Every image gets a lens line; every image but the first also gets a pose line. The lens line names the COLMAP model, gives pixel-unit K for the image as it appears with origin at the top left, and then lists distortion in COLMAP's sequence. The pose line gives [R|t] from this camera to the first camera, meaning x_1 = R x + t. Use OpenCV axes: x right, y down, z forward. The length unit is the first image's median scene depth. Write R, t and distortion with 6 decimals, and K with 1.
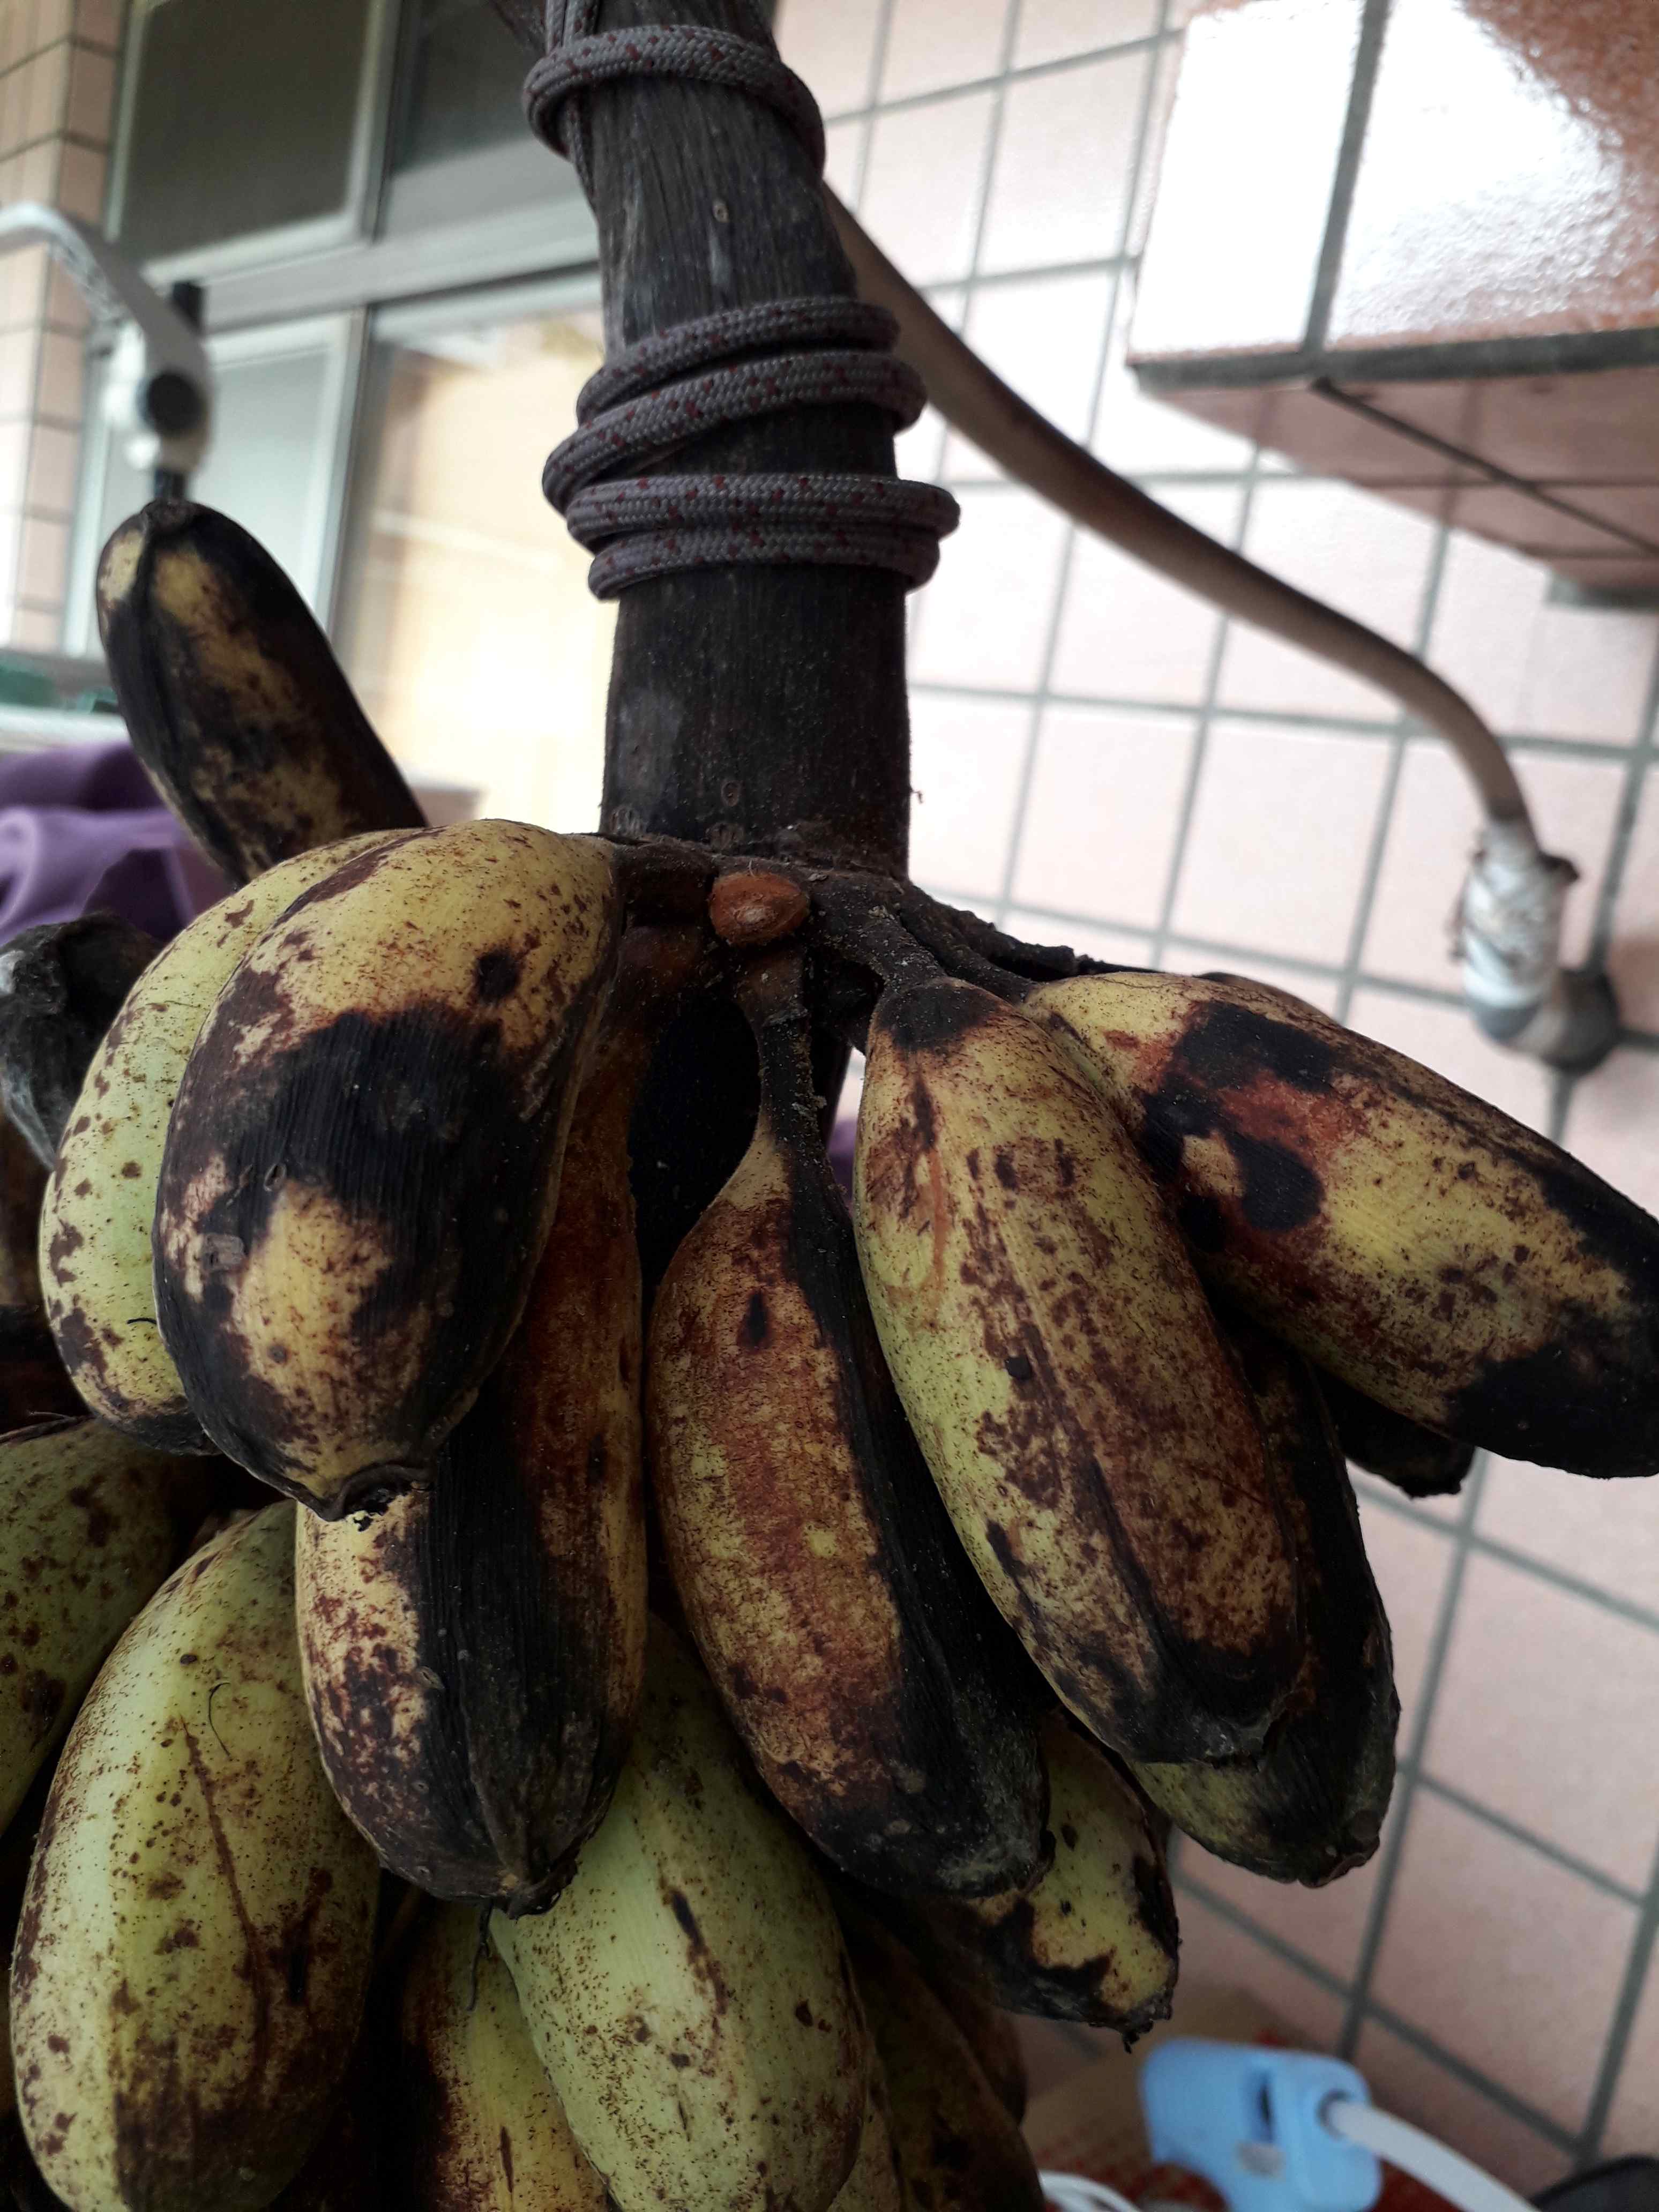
lens RADIAL K [[1834.5, 0, 829.5], [0, 1834.5, 1106.0], [0, 0, 1]] dist [0.054732, -0.143112]
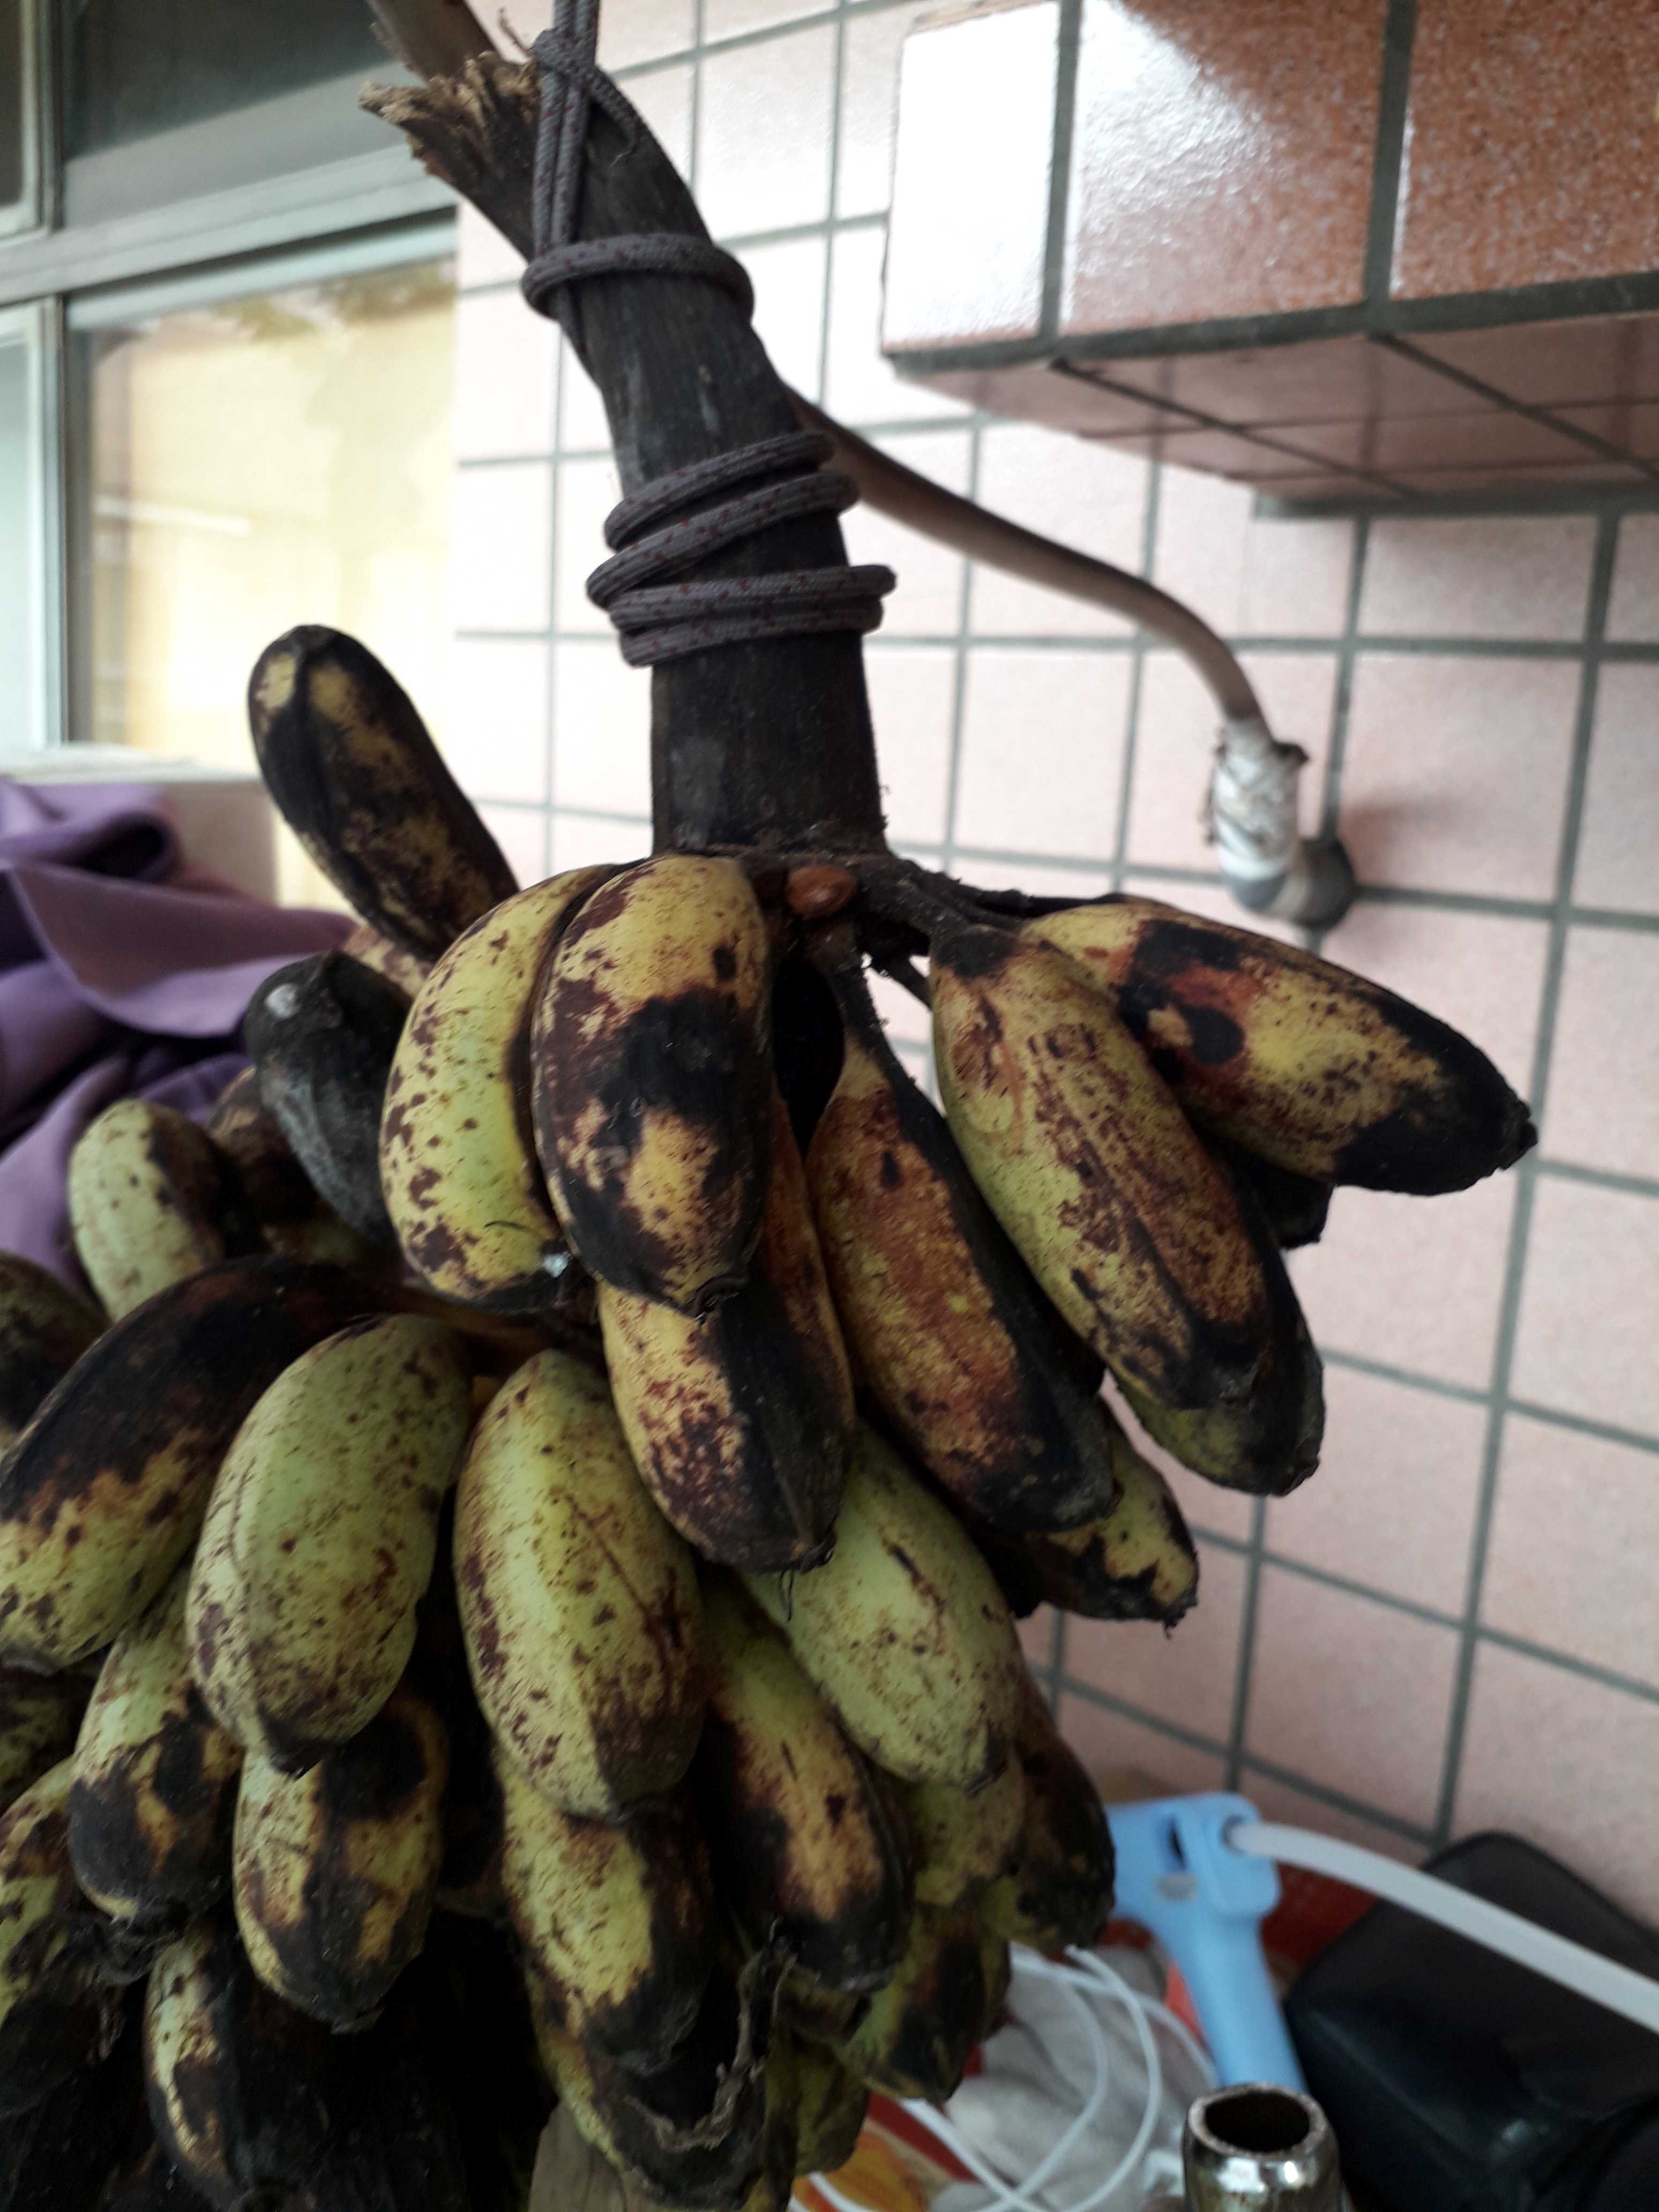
lens RADIAL K [[1797.9, 0, 859.9], [0, 1797.9, 1098.1], [0, 0, 1]] dist [0.150856, -0.360010]
pose [[0.981149, -0.133509, 0.139718, -0.271764], [0.127551, 0.990530, 0.050807, -0.019440], [-0.145178, -0.032028, 0.988887, -0.467752]]
